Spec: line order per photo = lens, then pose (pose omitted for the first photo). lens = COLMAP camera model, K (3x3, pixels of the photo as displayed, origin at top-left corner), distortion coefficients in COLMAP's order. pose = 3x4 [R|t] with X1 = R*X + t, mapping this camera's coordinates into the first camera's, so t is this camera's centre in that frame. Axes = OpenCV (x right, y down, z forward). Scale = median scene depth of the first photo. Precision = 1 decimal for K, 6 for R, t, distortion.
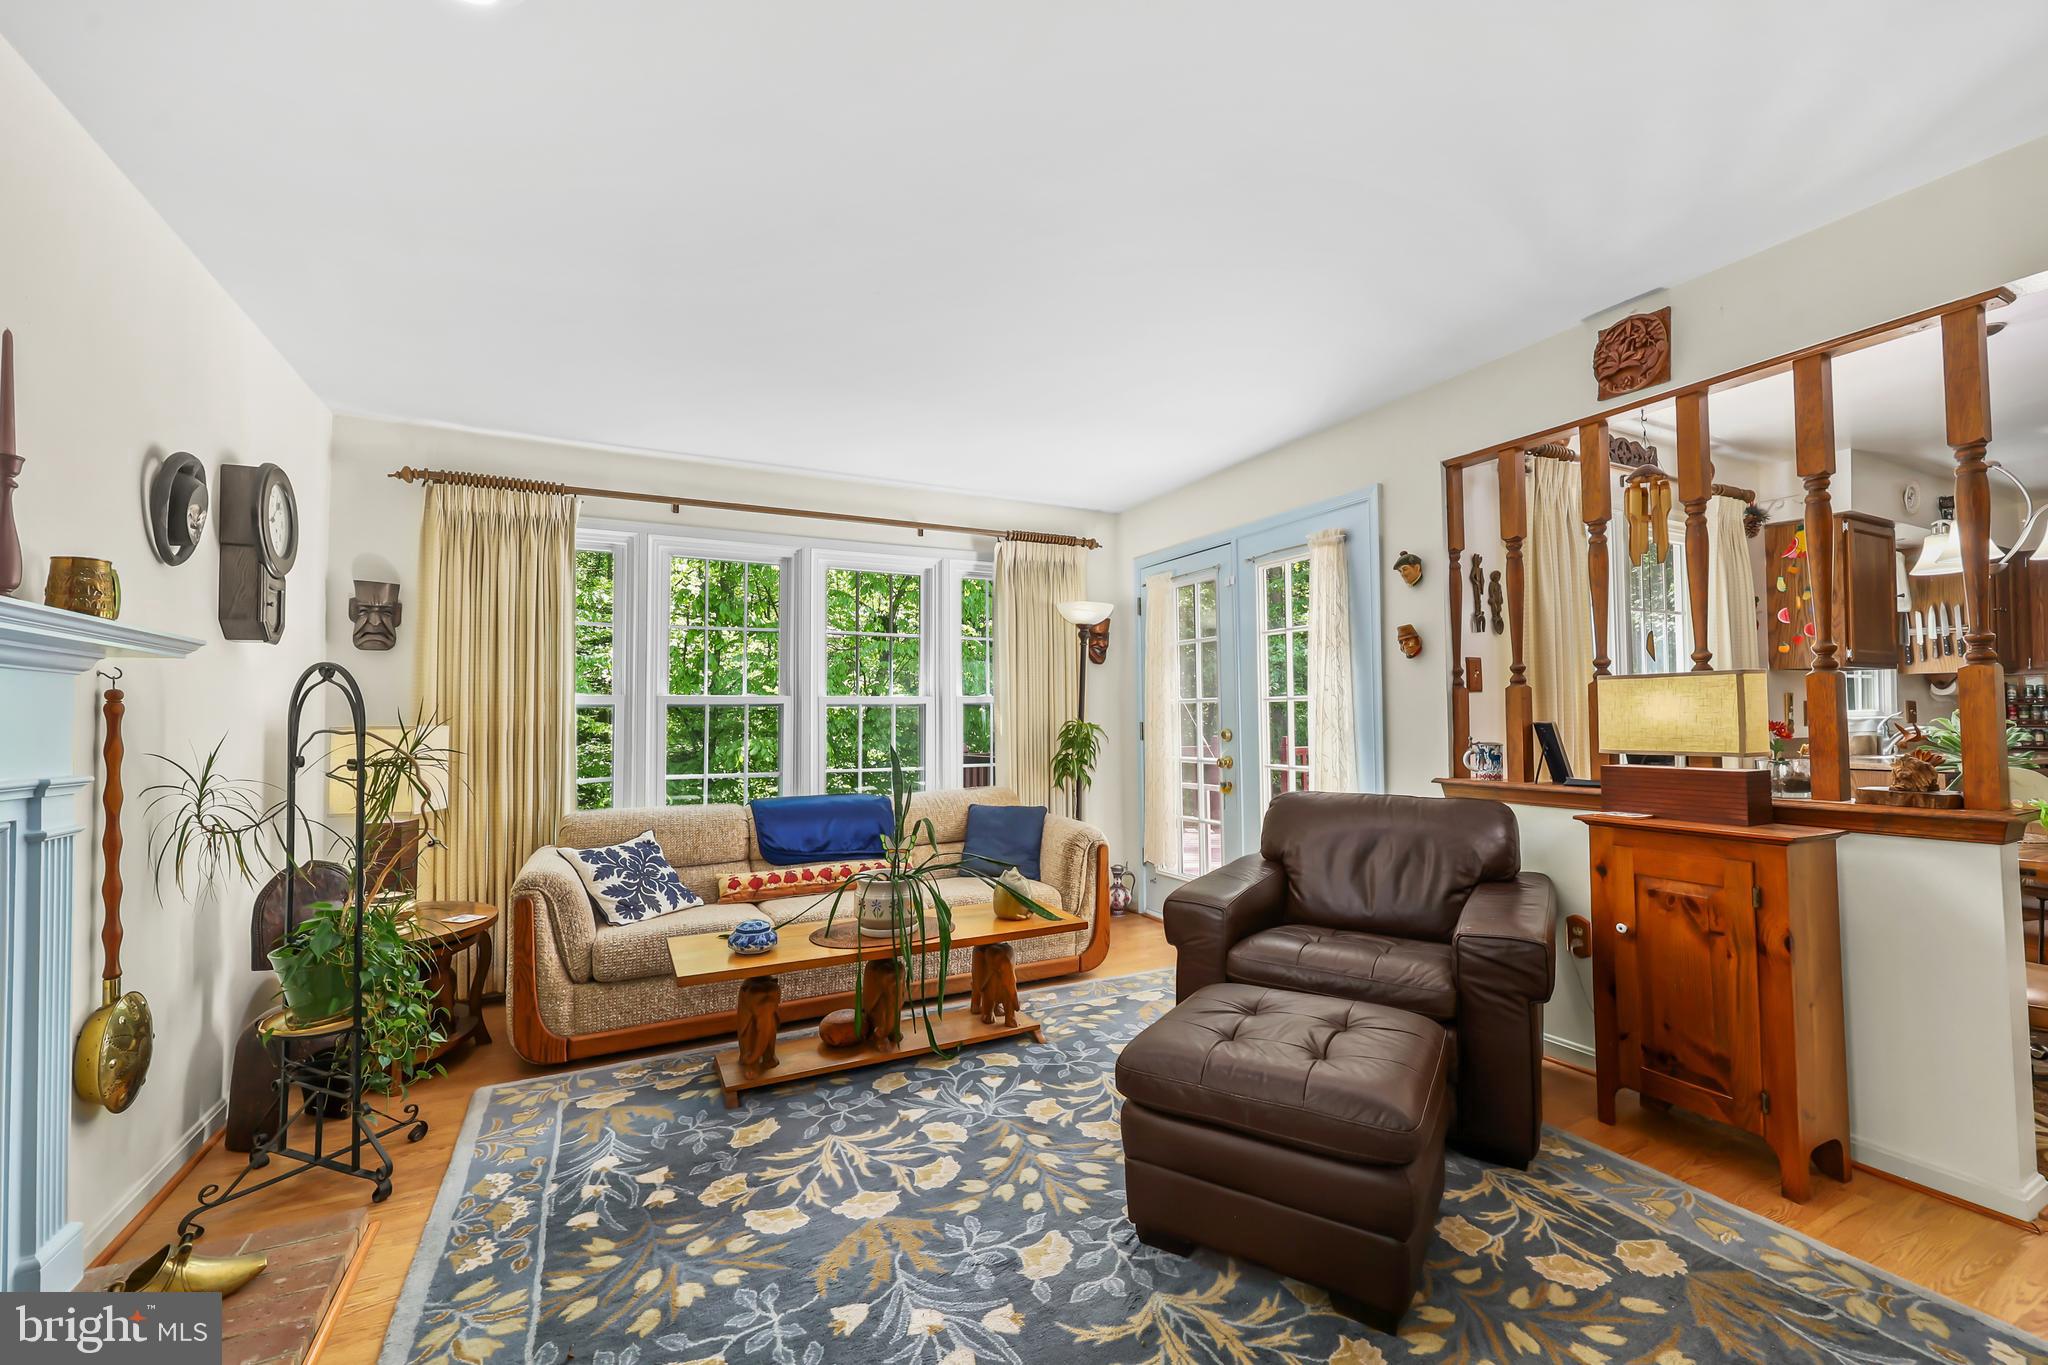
lens RADIAL K [[828.7, 0, 1027.9], [0, 828.7, 689.4], [0, 0, 1]] dist [0.000051, 0.000089]
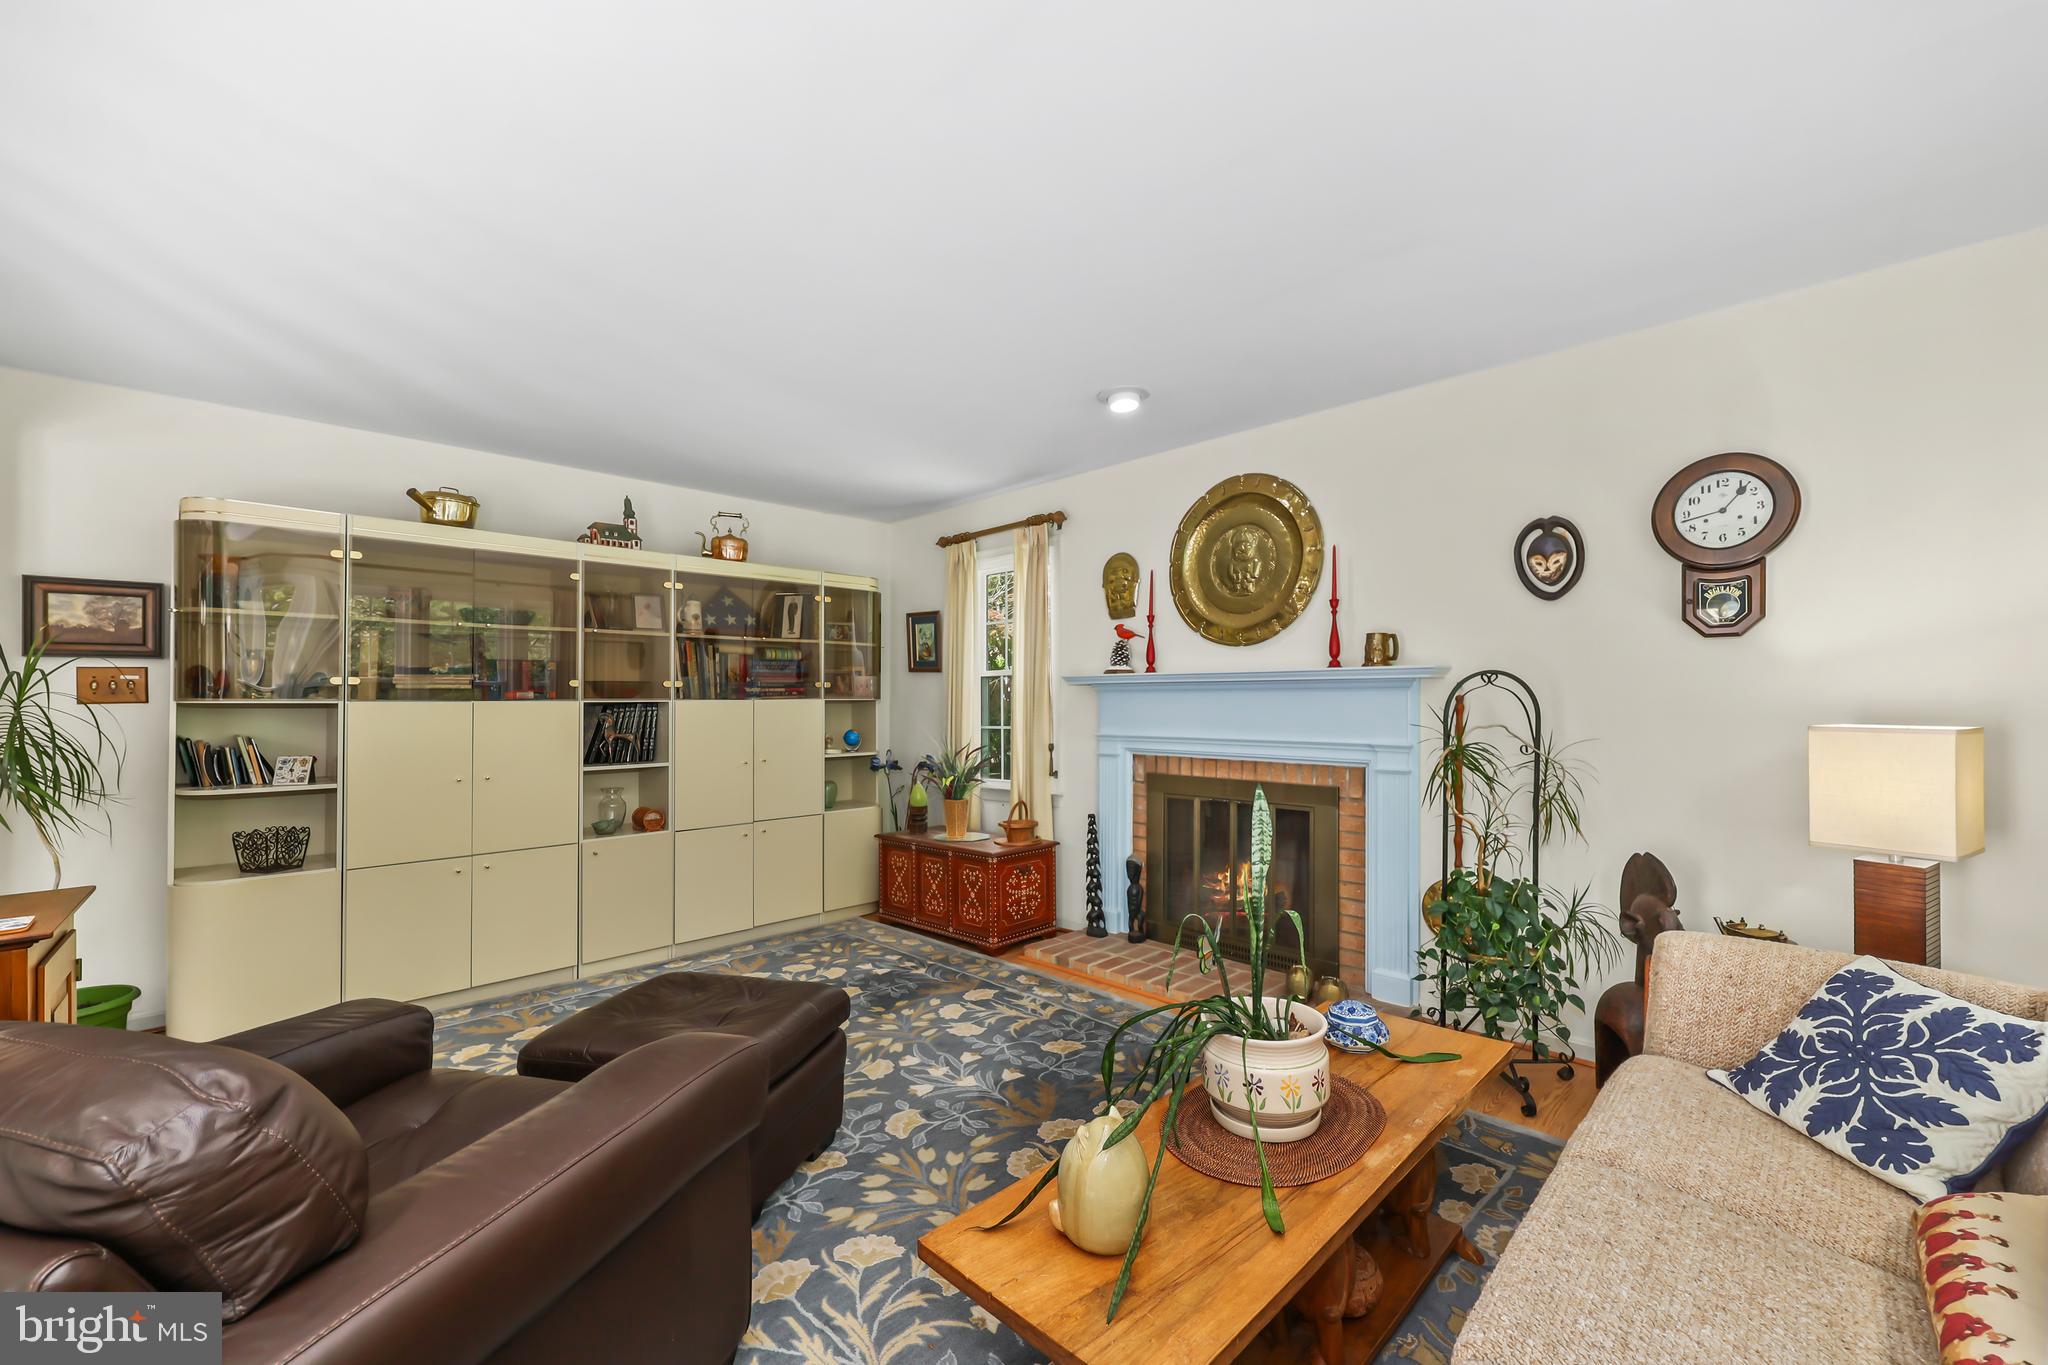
lens RADIAL K [[828.7, 0, 1027.9], [0, 828.7, 689.4], [0, 0, 1]] dist [0.000051, 0.000089]
pose [[-0.949709, 0.013558, -0.312841, 0.167569], [0.028207, 0.998705, -0.042348, 0.023525], [0.311861, -0.049043, -0.948861, 1.631627]]
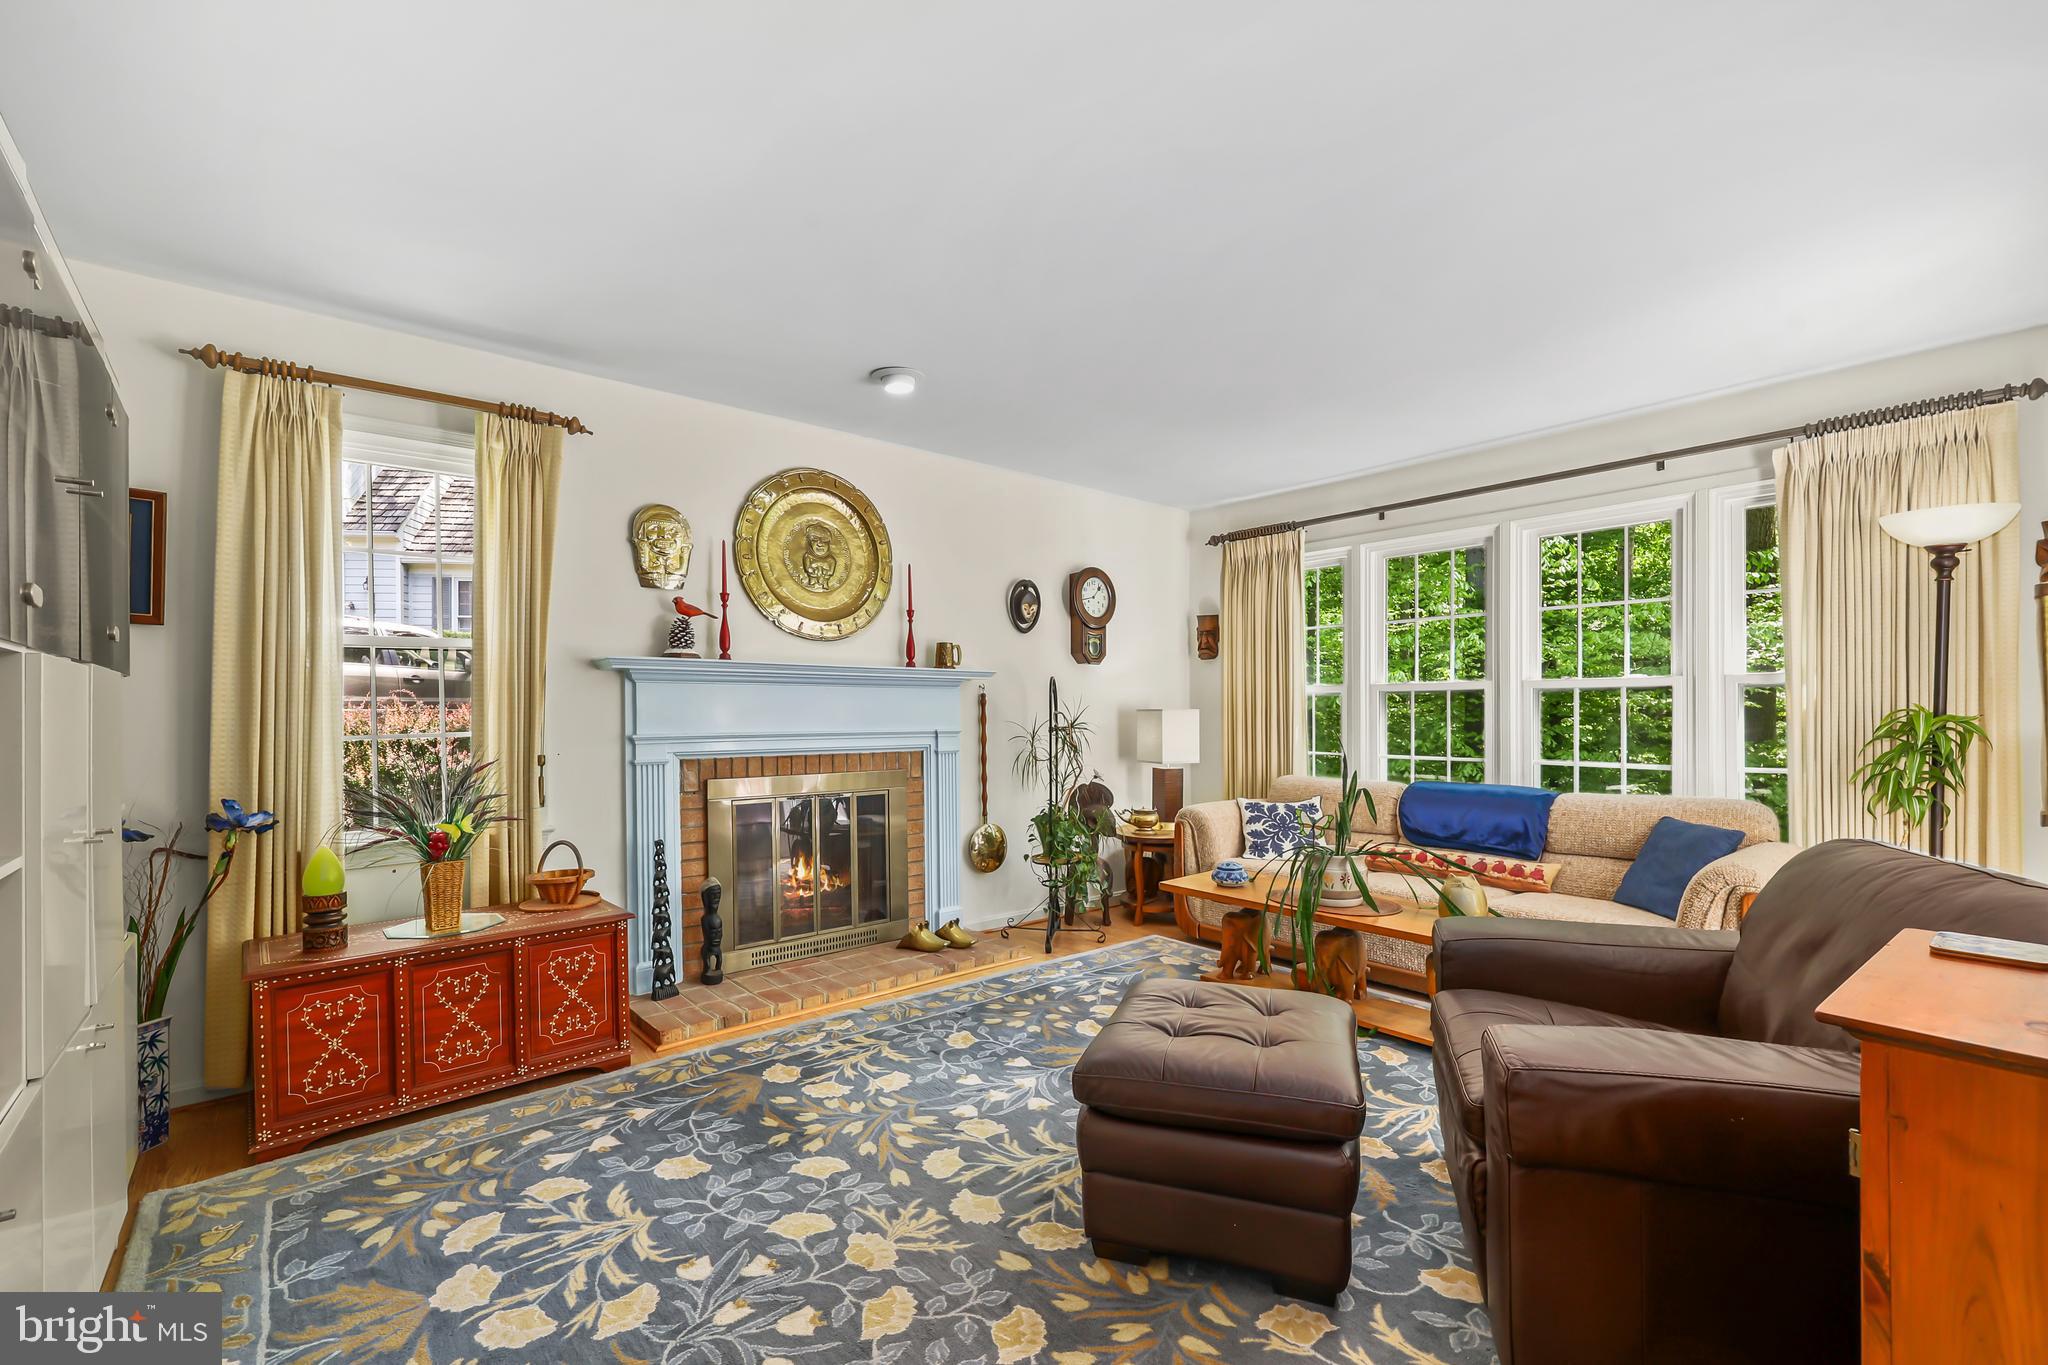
lens RADIAL K [[873.5, 0, 1033.4], [0, 873.5, 710.6], [0, 0, 1]] dist [0.001136, 0.000189]
pose [[0.236086, 0.010561, -0.971675, 0.927771], [0.037409, 0.999101, 0.019948, 0.003817], [0.971012, -0.041059, 0.235479, 0.390877]]
